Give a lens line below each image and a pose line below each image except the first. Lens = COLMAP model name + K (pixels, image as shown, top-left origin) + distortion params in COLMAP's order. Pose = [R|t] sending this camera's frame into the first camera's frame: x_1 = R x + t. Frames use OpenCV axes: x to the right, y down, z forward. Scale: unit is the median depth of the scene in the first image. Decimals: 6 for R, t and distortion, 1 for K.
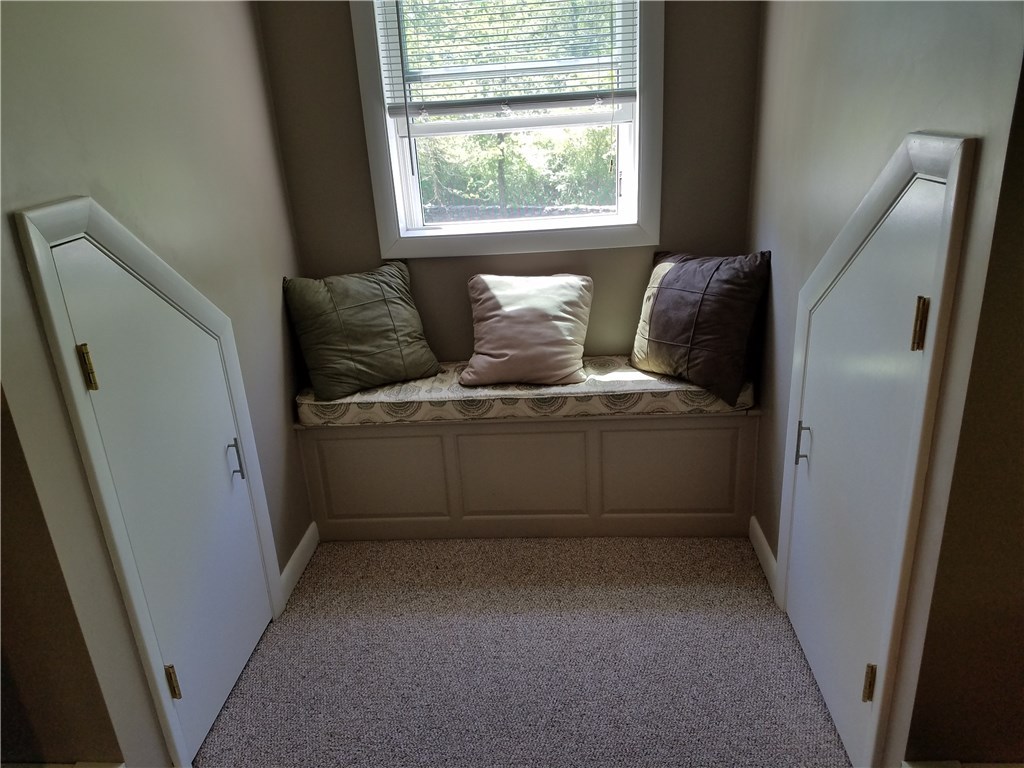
lens RADIAL K [[784.0, 0, 505.1], [0, 784.0, 405.1], [0, 0, 1]] dist [0.214653, -0.380406]
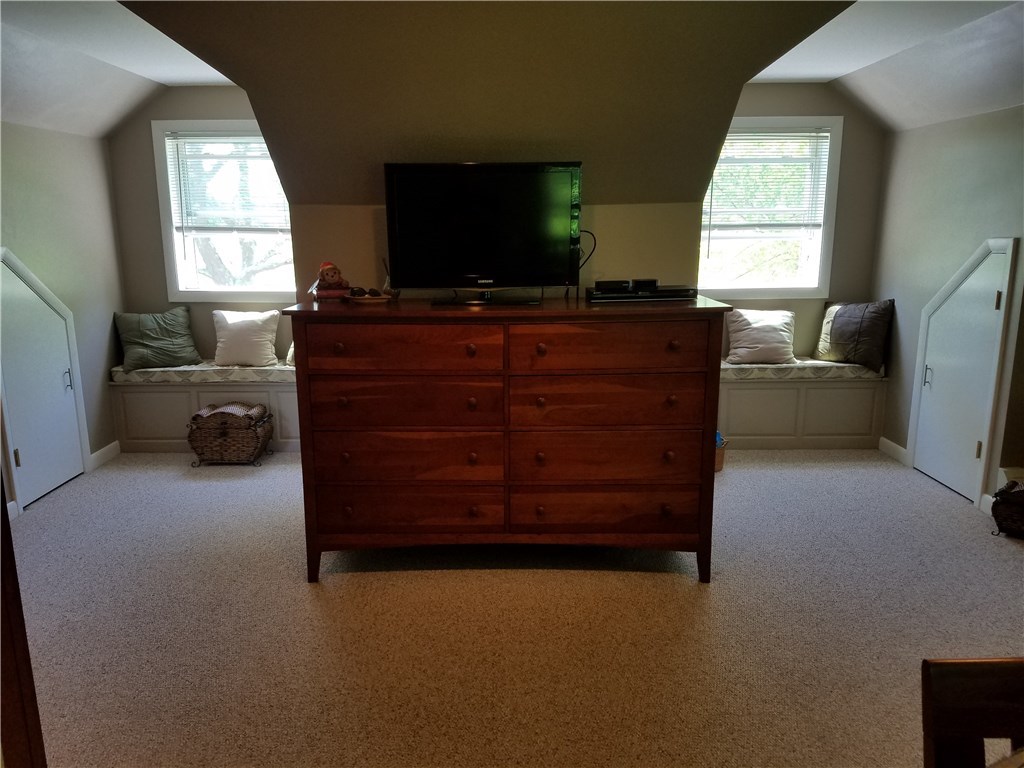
lens RADIAL K [[784.0, 0, 505.1], [0, 784.0, 405.1], [0, 0, 1]] dist [0.214653, -0.380406]
pose [[0.994732, 0.039199, 0.094723, -0.800256], [-0.023148, 0.986029, -0.164957, 0.416889], [-0.099866, 0.161895, 0.981742, -0.850387]]
